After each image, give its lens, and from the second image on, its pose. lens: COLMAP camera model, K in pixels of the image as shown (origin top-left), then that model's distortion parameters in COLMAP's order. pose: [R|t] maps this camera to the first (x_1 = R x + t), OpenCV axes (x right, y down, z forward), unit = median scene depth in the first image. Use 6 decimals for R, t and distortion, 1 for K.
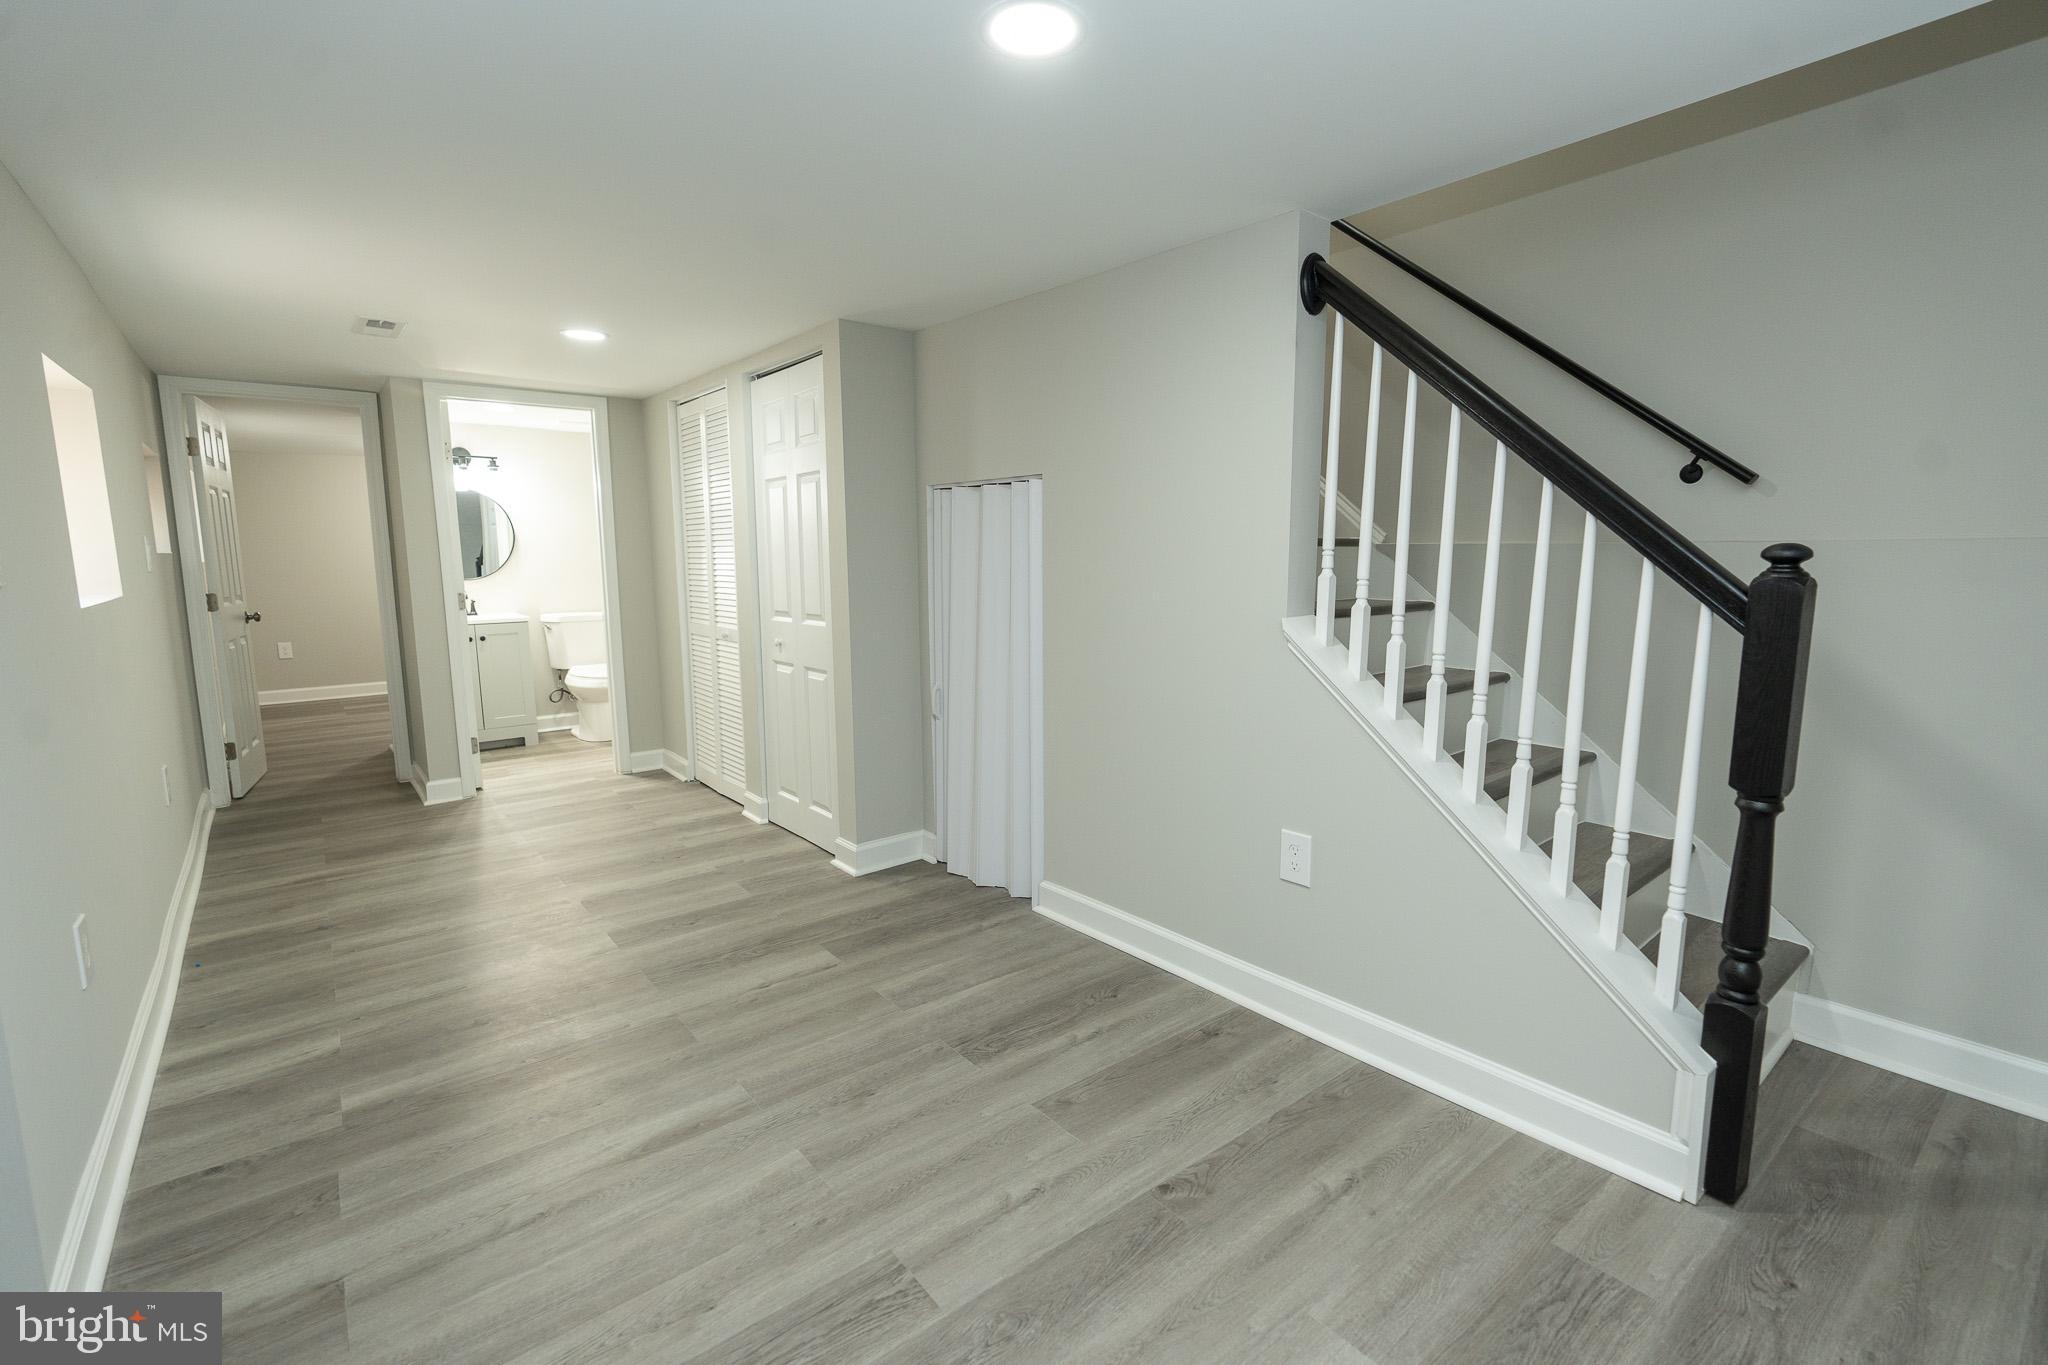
lens RADIAL K [[912.5, 0, 1031.5], [0, 912.5, 675.0], [0, 0, 1]] dist [-0.008677, 0.004178]
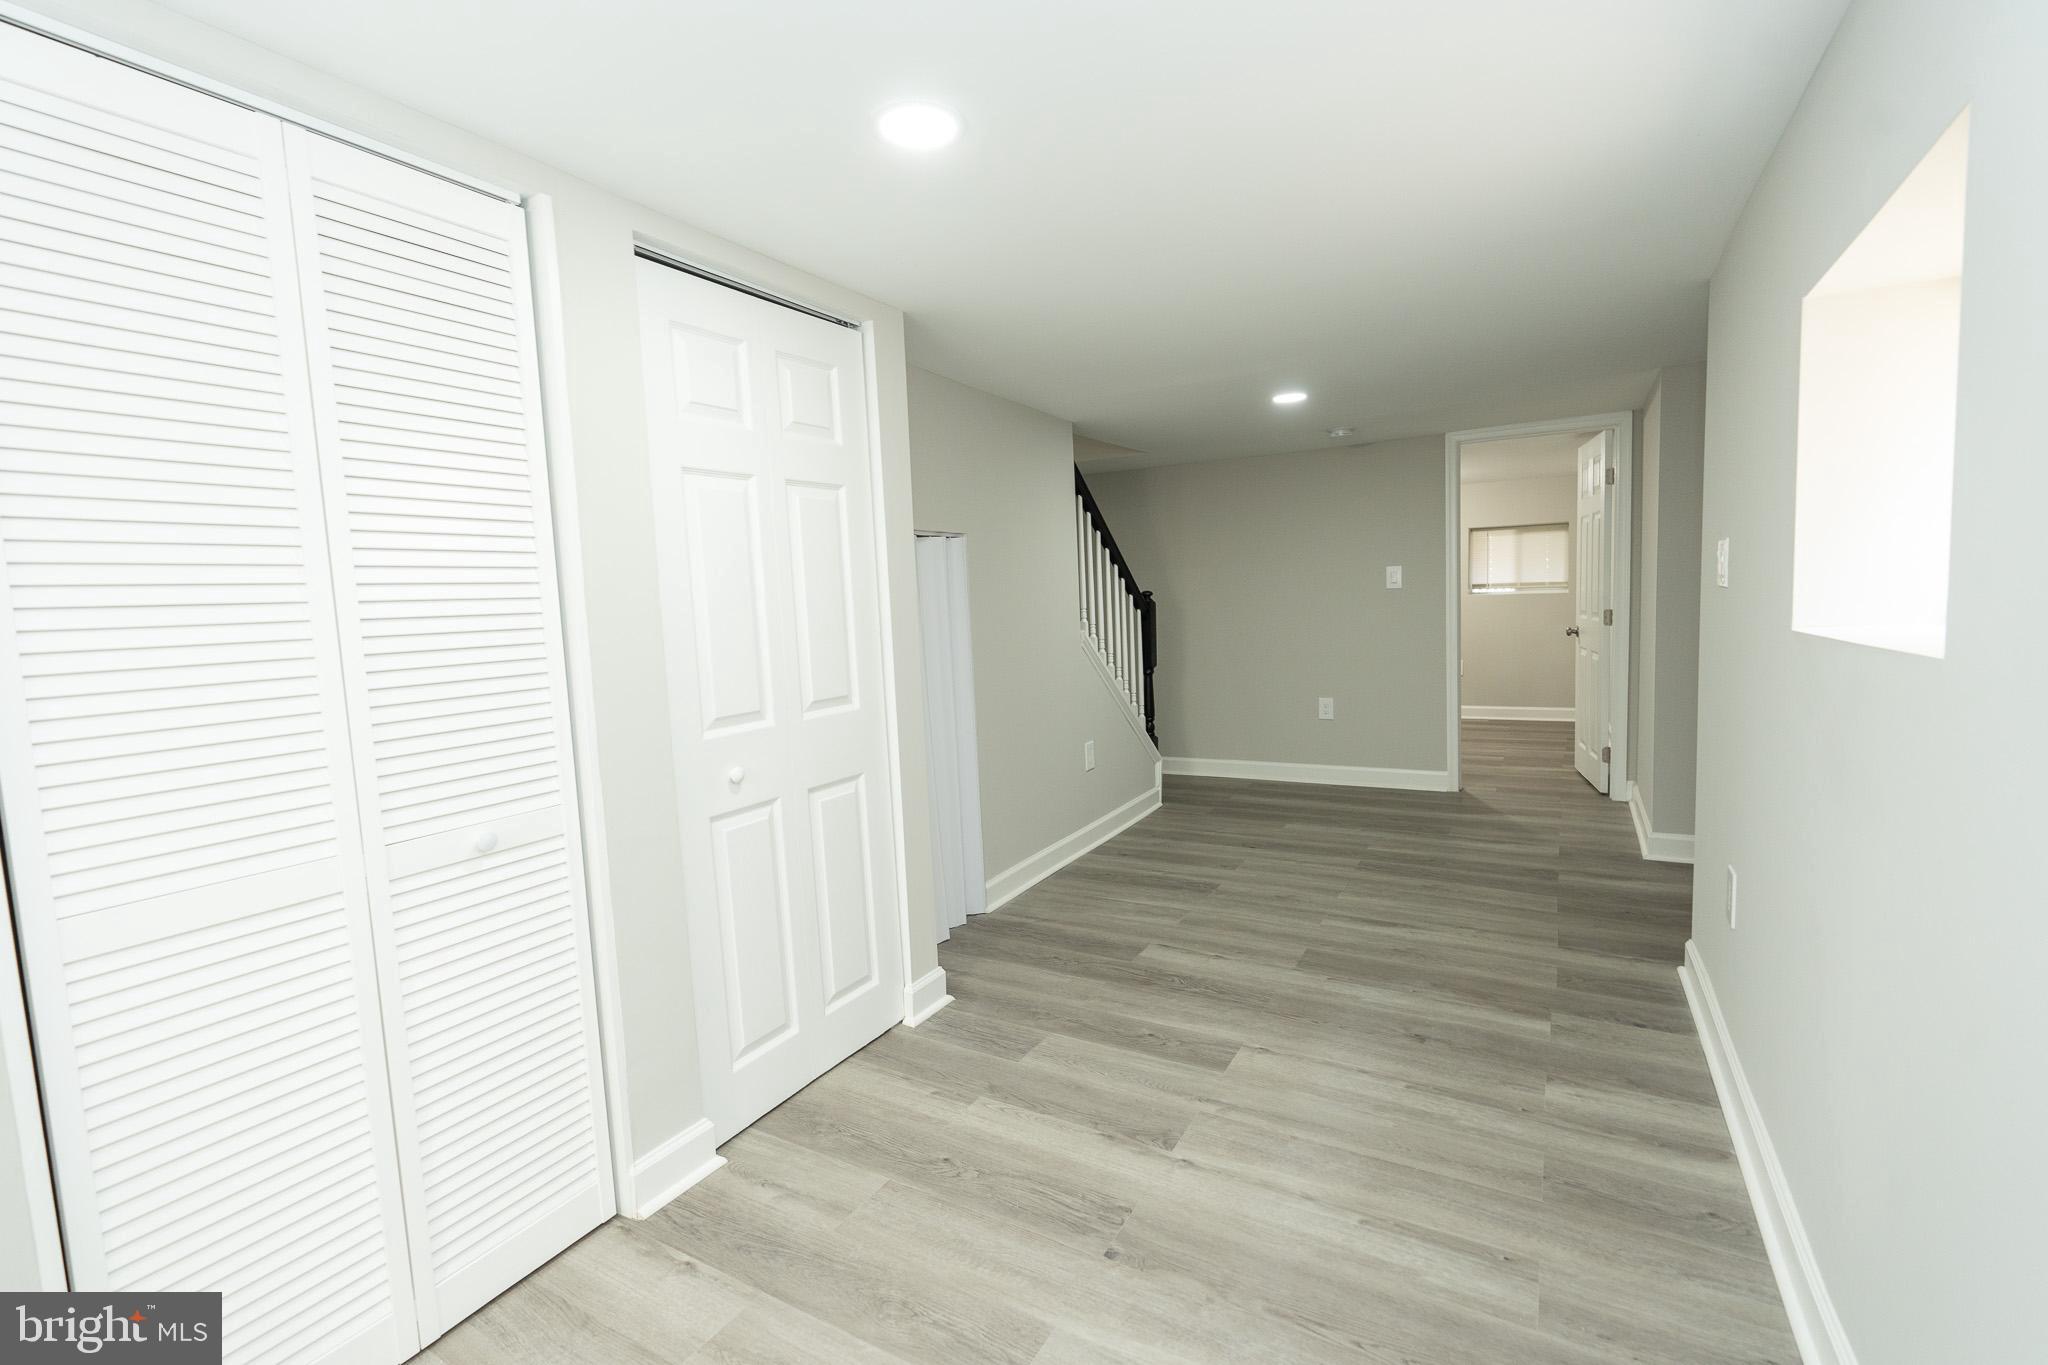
lens RADIAL K [[912.5, 0, 1025.8], [0, 912.5, 692.4], [0, 0, 1]] dist [-0.008677, 0.004178]
pose [[-0.357922, -0.076304, 0.930628, -1.328752], [0.167706, 0.975196, 0.144459, -0.210379], [-0.918568, 0.207777, -0.336248, 1.622118]]
